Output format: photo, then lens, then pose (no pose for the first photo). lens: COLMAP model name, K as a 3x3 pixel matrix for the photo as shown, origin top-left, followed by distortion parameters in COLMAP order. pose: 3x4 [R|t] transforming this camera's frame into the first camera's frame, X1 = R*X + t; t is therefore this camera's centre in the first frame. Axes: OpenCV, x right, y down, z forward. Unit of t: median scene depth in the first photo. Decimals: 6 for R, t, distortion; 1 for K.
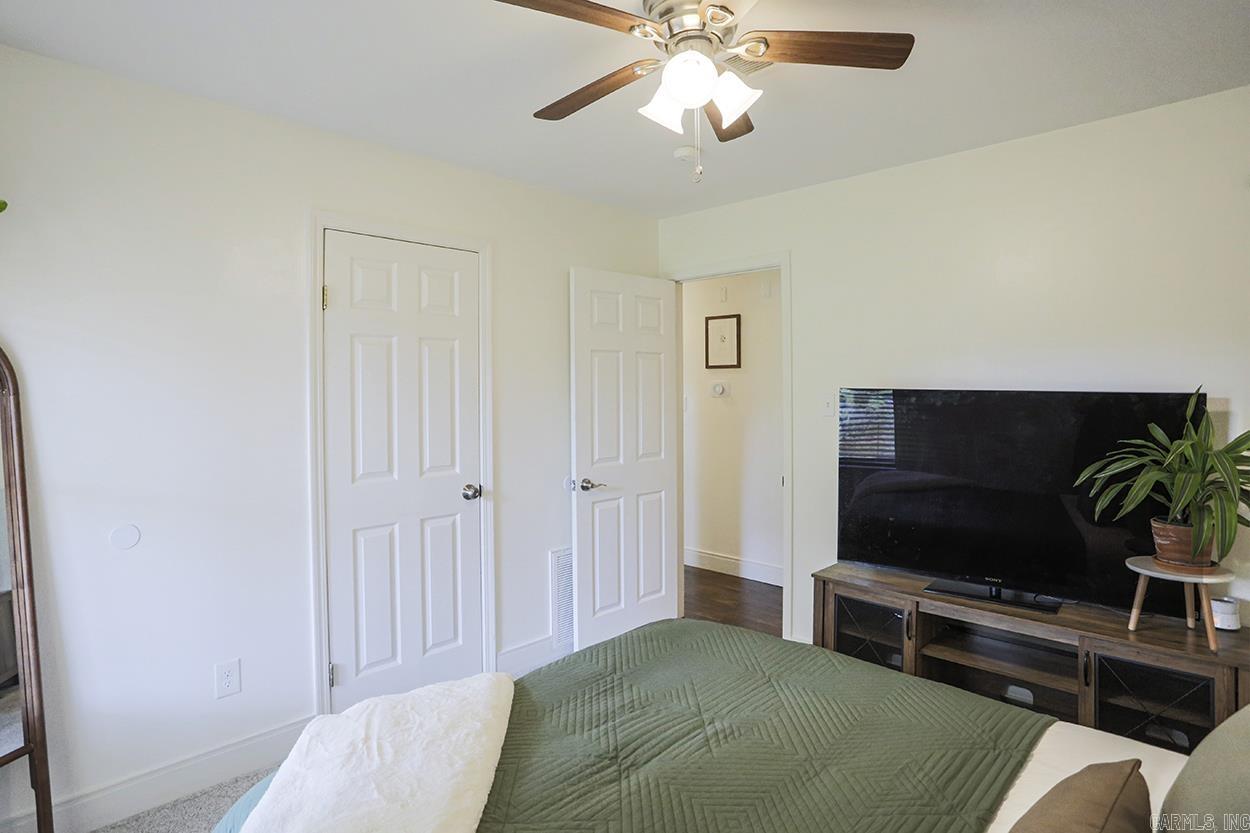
lens RADIAL K [[651.6, 0, 617.1], [0, 651.6, 401.9], [0, 0, 1]] dist [-0.004300, 0.000130]
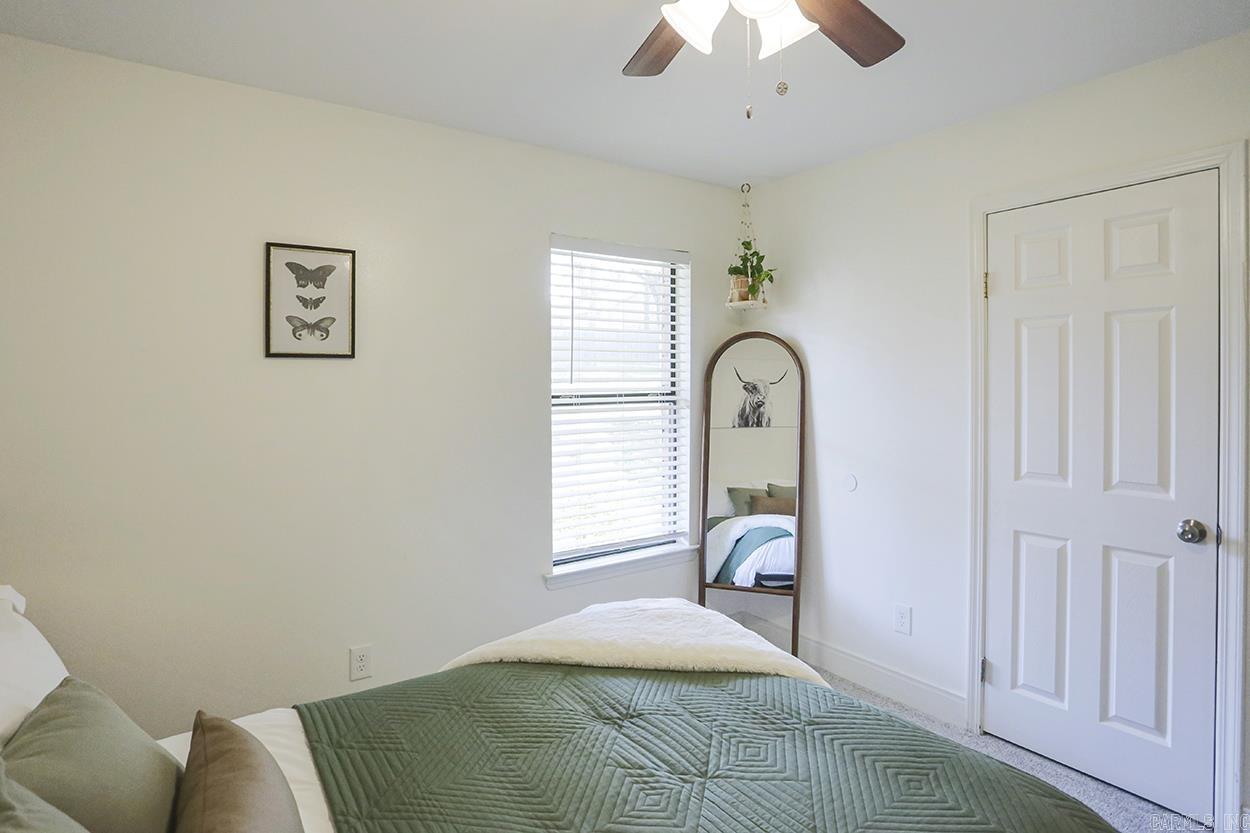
lens RADIAL K [[622.3, 0, 648.4], [0, 622.3, 386.2], [0, 0, 1]] dist [-0.003798, 0.000411]
pose [[-0.118428, 0.011820, -0.992892, 0.542764], [-0.015598, 0.999784, 0.013762, -0.012395], [0.992840, 0.017117, -0.118218, 0.605165]]
